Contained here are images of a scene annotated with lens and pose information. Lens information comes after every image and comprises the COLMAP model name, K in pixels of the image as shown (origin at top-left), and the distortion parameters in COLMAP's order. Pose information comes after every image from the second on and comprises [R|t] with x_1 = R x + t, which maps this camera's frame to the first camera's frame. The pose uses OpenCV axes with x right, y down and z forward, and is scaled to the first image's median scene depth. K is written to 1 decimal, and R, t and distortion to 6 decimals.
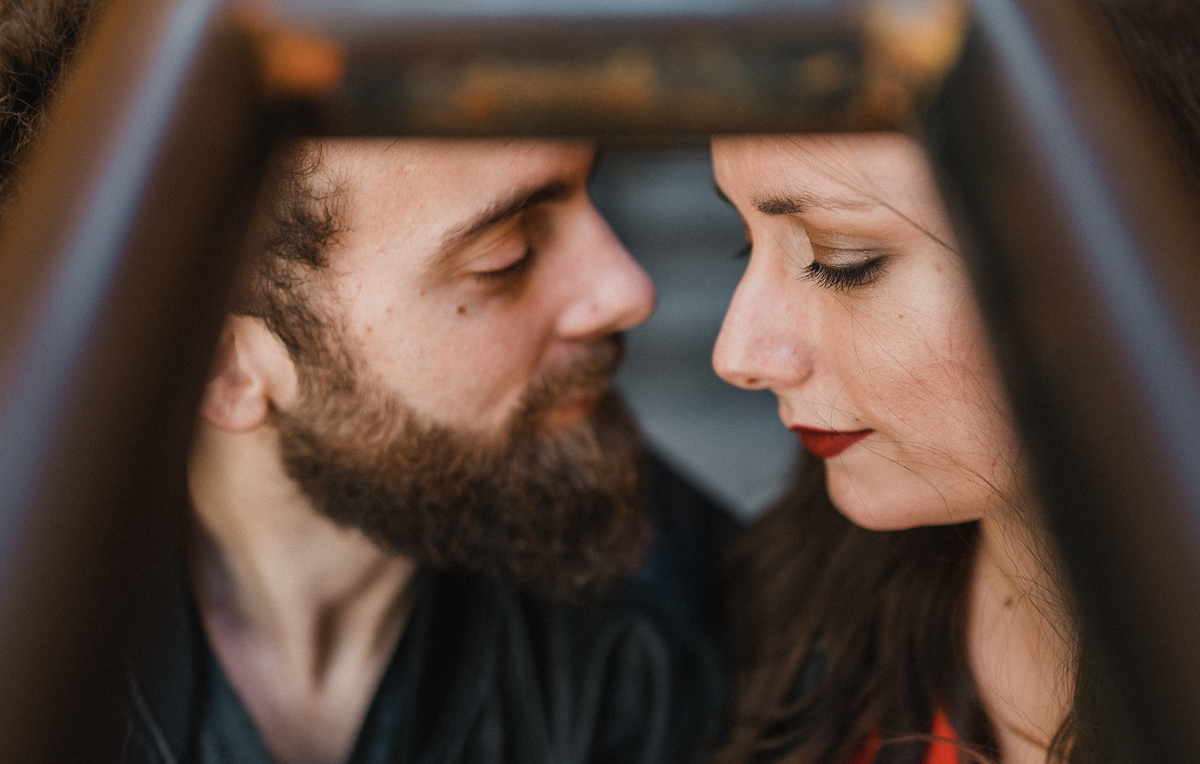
lens RADIAL K [[1387.9, 0, 603.1], [0, 1387.9, 372.6], [0, 0, 1]] dist [0.177040, 0.000000]
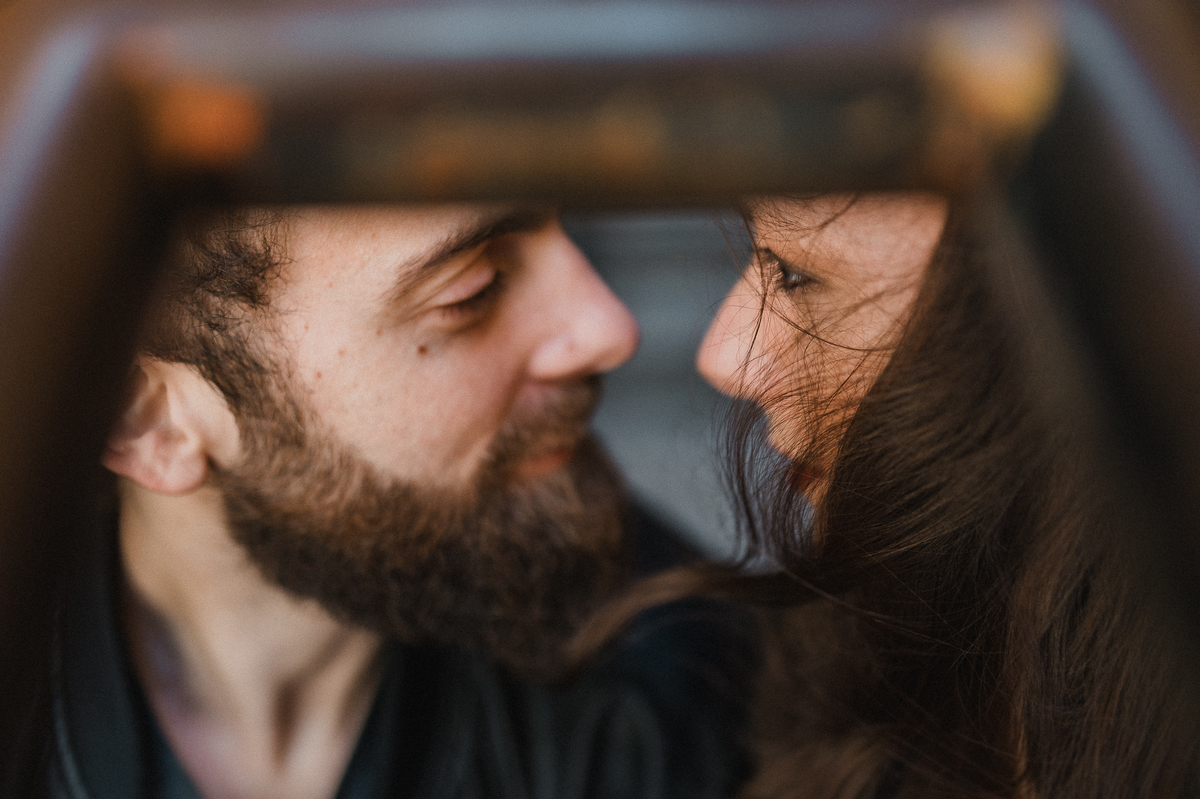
lens RADIAL K [[1245.1, 0, 596.4], [0, 1245.1, 403.8], [0, 0, 1]] dist [0.019208, 0.000000]
pose [[0.999273, -0.027630, 0.026268, -0.012444], [0.028133, 0.999425, -0.018950, 0.006853], [-0.025729, 0.019675, 0.999475, 0.199981]]
